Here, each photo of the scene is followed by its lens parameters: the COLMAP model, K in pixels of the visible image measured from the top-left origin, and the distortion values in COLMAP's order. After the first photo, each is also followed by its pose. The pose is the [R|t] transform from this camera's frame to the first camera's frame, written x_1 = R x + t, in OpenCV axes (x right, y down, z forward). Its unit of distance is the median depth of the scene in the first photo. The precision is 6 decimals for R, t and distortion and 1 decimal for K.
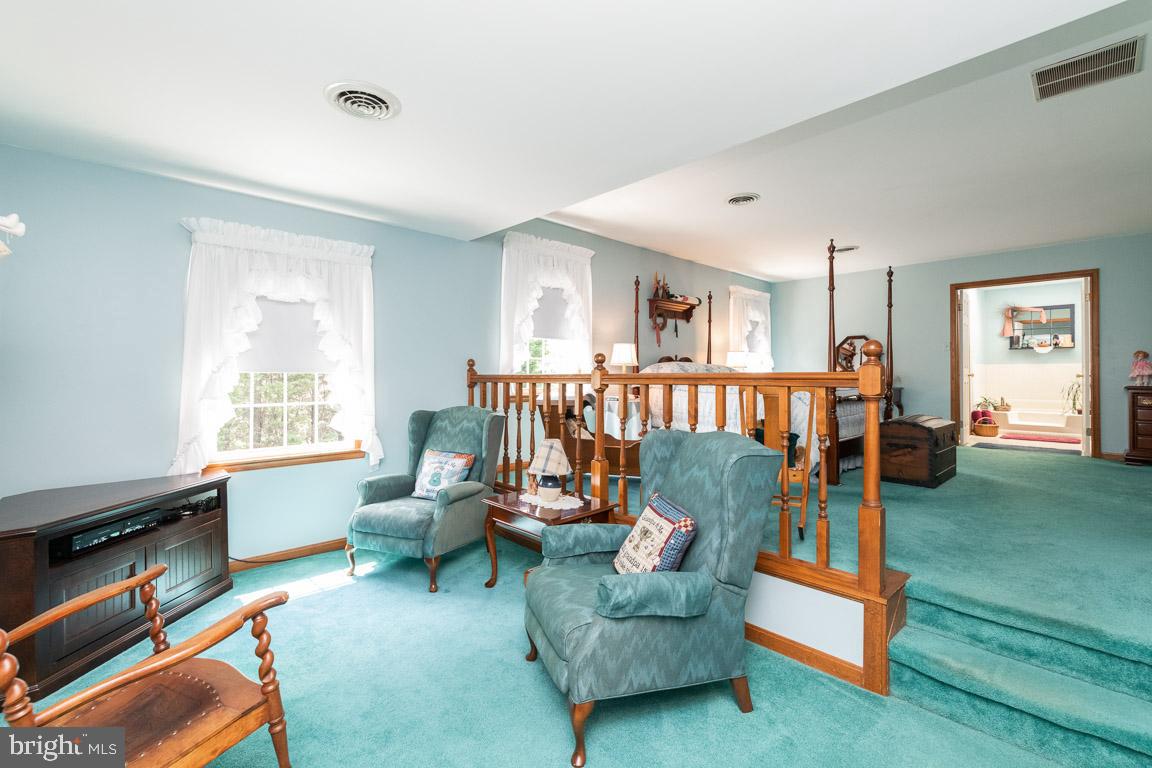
lens RADIAL K [[496.5, 0, 577.3], [0, 496.5, 377.8], [0, 0, 1]] dist [0.000117, -0.000016]
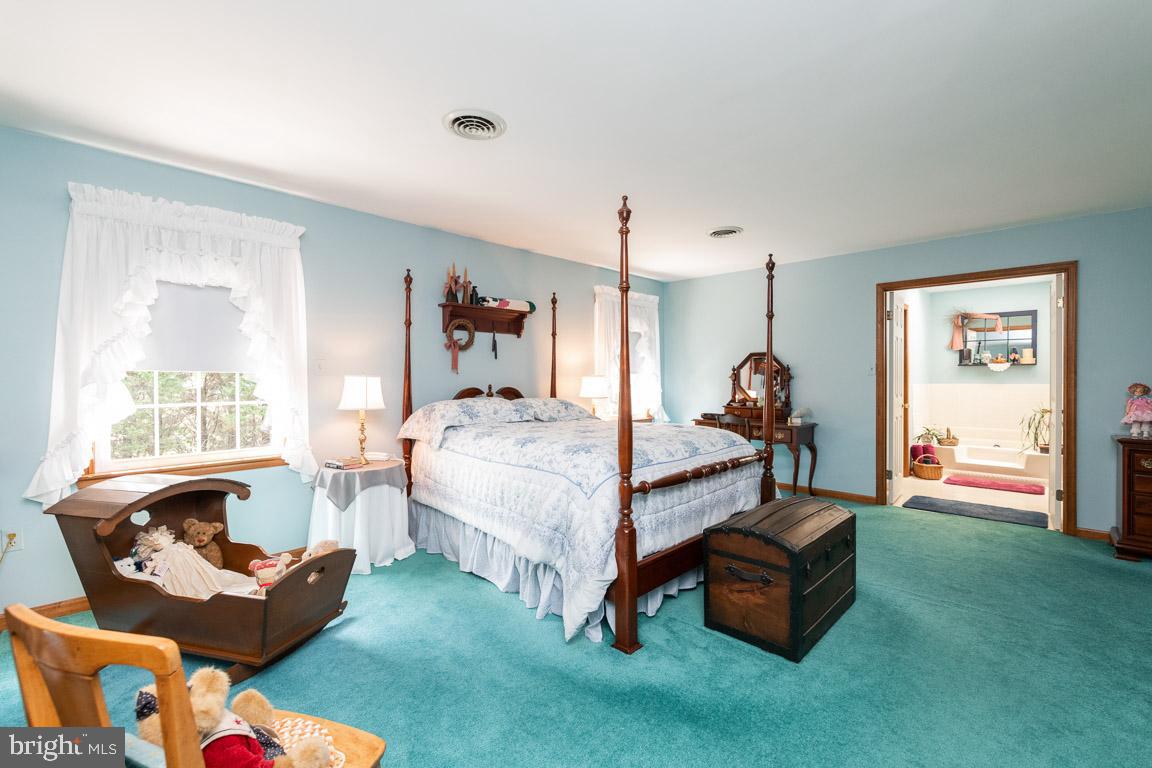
lens RADIAL K [[496.9, 0, 573.5], [0, 496.9, 389.6], [0, 0, 1]] dist [0.001910, -0.000137]
pose [[0.998950, -0.006501, 0.045361, 0.277864], [0.005638, 0.999801, 0.019131, -0.050733], [-0.045476, -0.018855, 0.998787, 0.294010]]
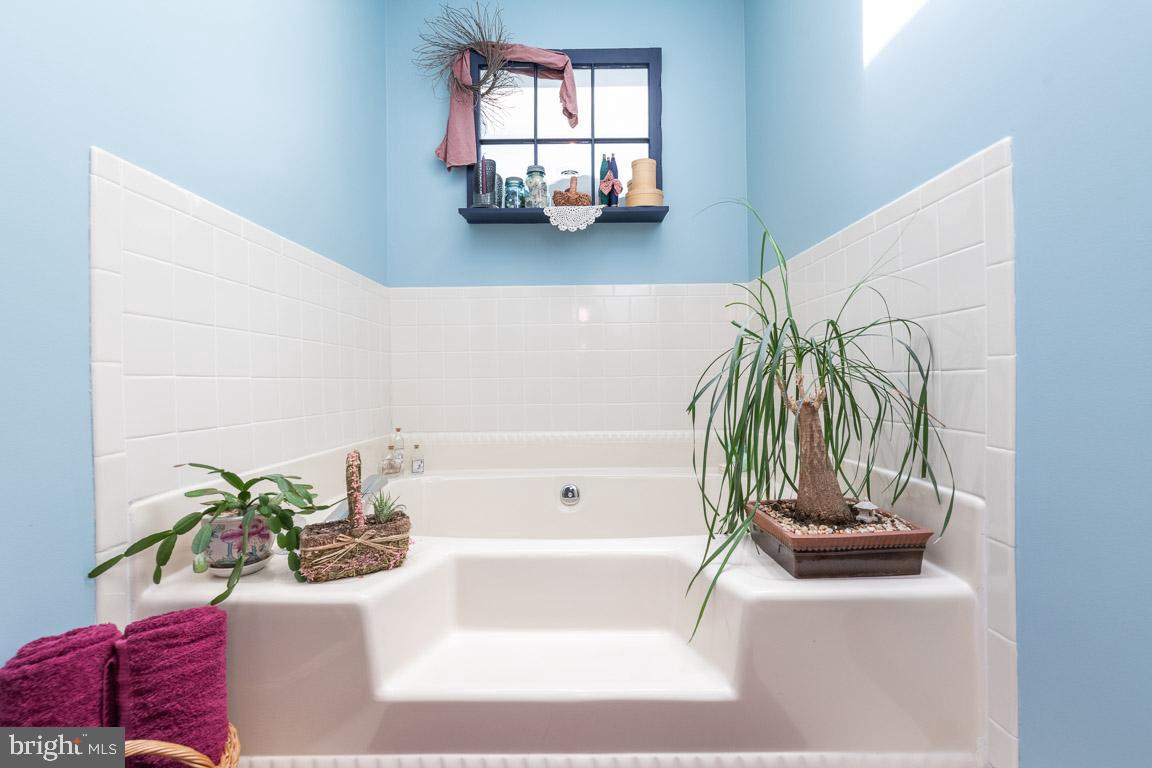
lens RADIAL K [[496.5, 0, 577.3], [0, 496.5, 377.8], [0, 0, 1]] dist [0.000117, -0.000016]
pose [[0.685822, 0.004598, 0.727755, 1.007542], [-0.001726, 0.999988, -0.004691, 0.025136], [-0.727767, 0.001961, 0.685821, 1.094718]]
